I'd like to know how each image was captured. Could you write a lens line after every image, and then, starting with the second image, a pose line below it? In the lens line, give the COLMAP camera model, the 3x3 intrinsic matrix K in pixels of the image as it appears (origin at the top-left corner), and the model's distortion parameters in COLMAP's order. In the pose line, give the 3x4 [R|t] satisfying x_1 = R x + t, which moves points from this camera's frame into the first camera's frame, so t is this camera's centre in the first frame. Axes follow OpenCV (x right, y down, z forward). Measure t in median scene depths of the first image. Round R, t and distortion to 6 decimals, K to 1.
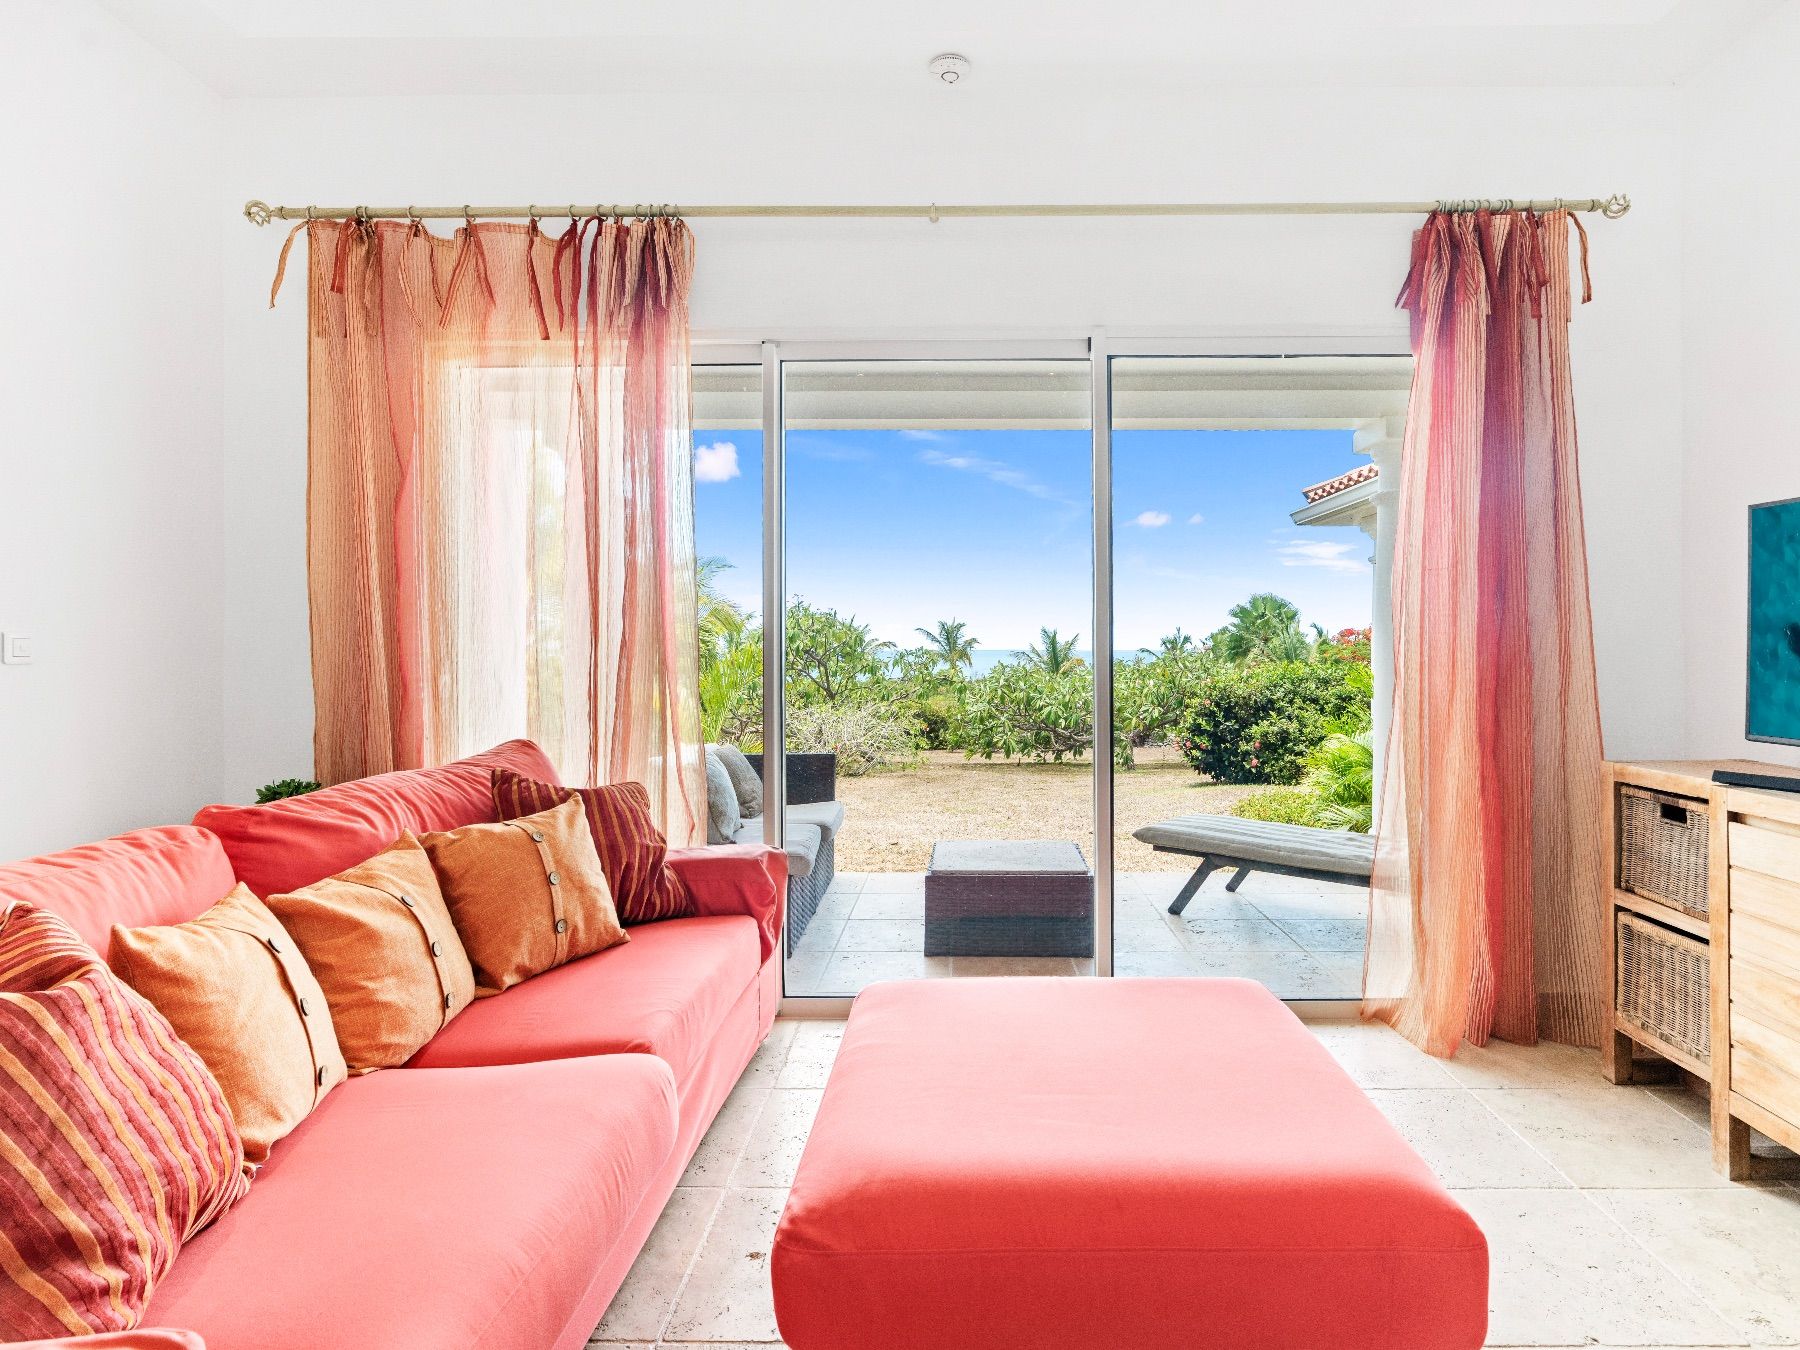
lens RADIAL K [[924.1, 0, 892.6], [0, 924.1, 640.4], [0, 0, 1]] dist [0.000663, 0.000944]
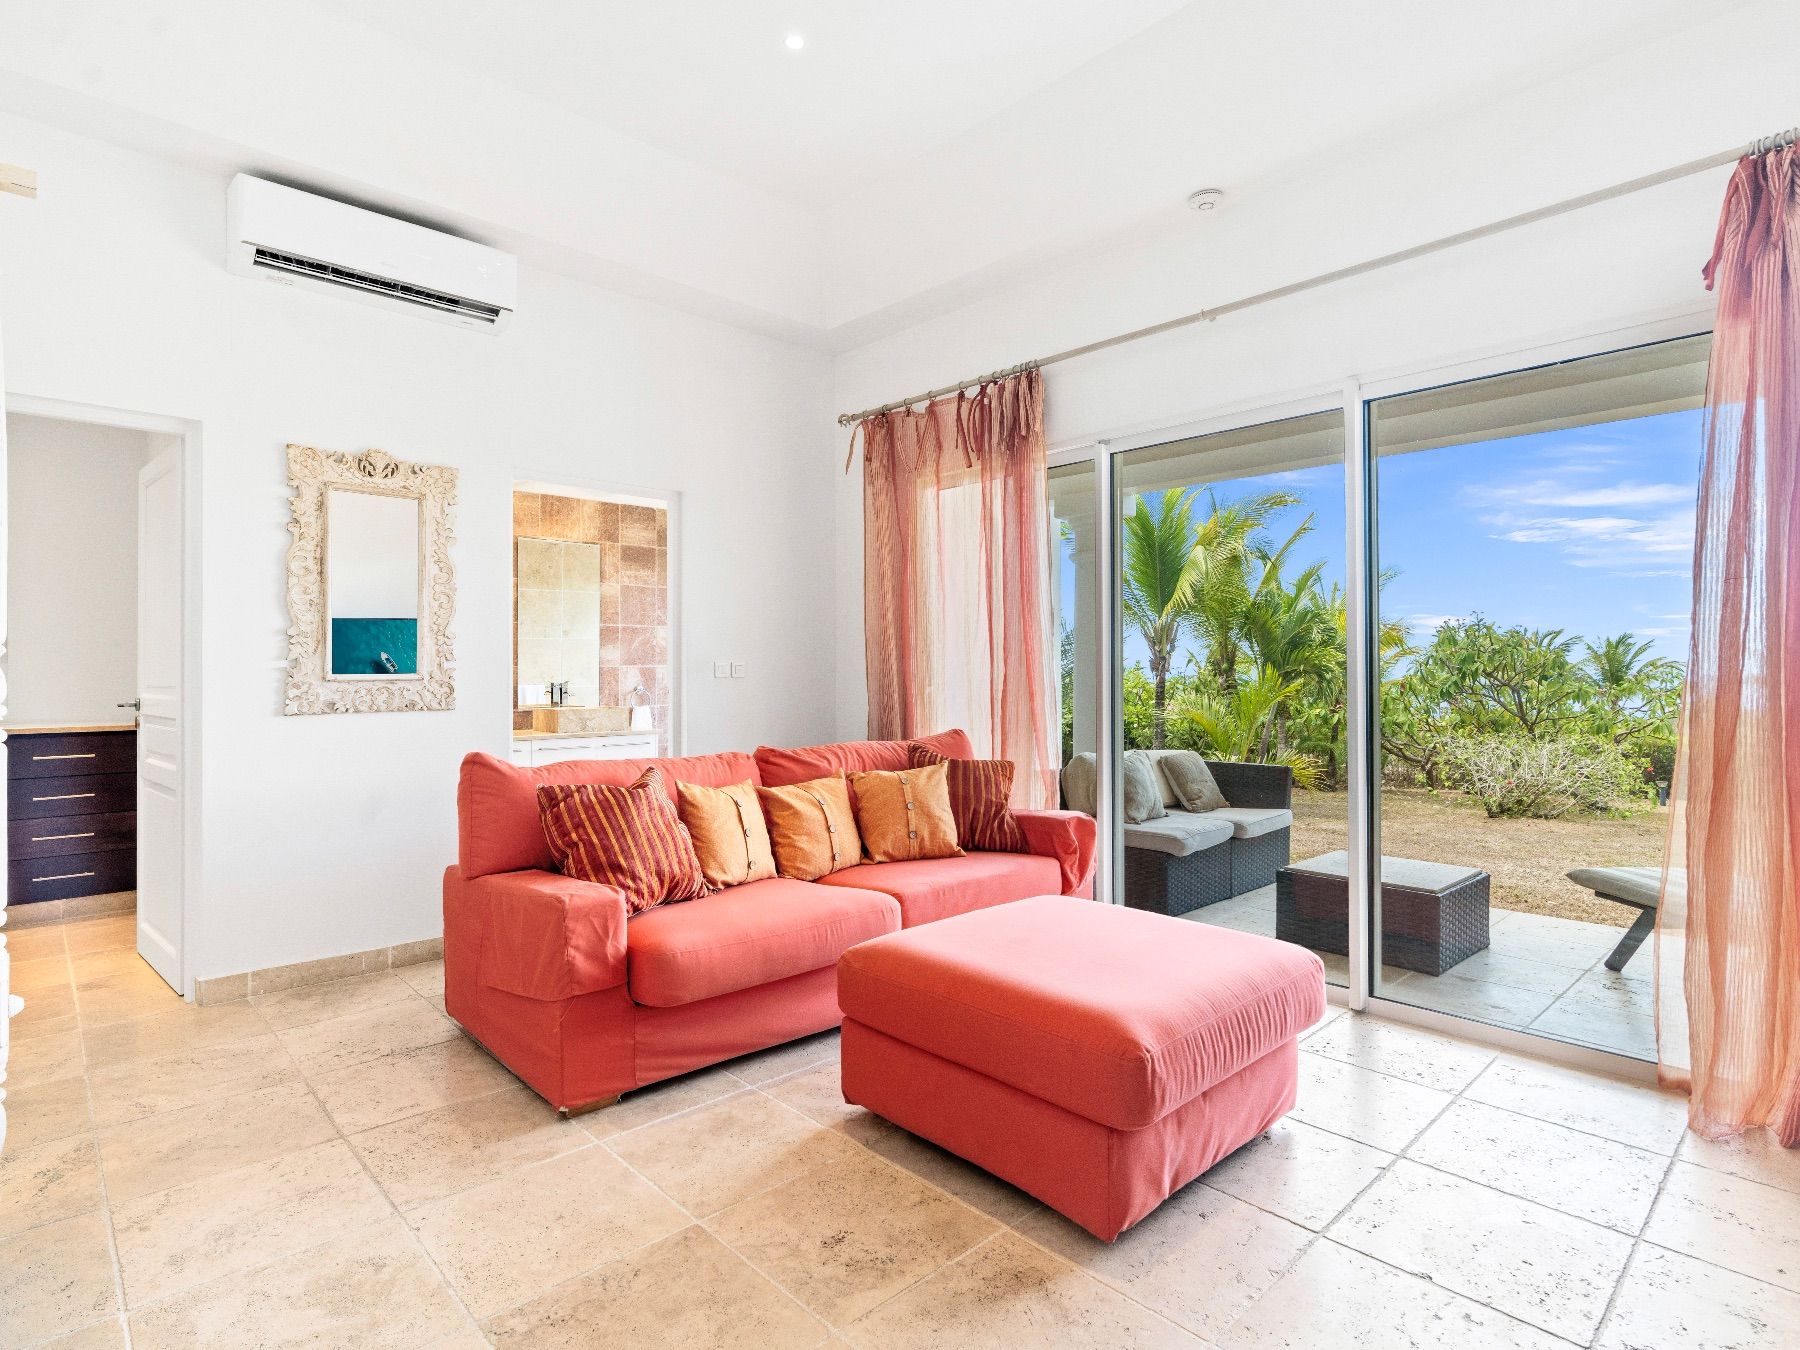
lens RADIAL K [[918.8, 0, 900.0], [0, 918.8, 675.0], [0, 0, 1]] dist [0.001291, 0.000751]
pose [[0.703611, 0.004657, -0.710570, 0.793002], [0.004875, 0.999923, 0.011380, -0.002571], [0.710569, -0.011471, 0.703534, -0.190156]]
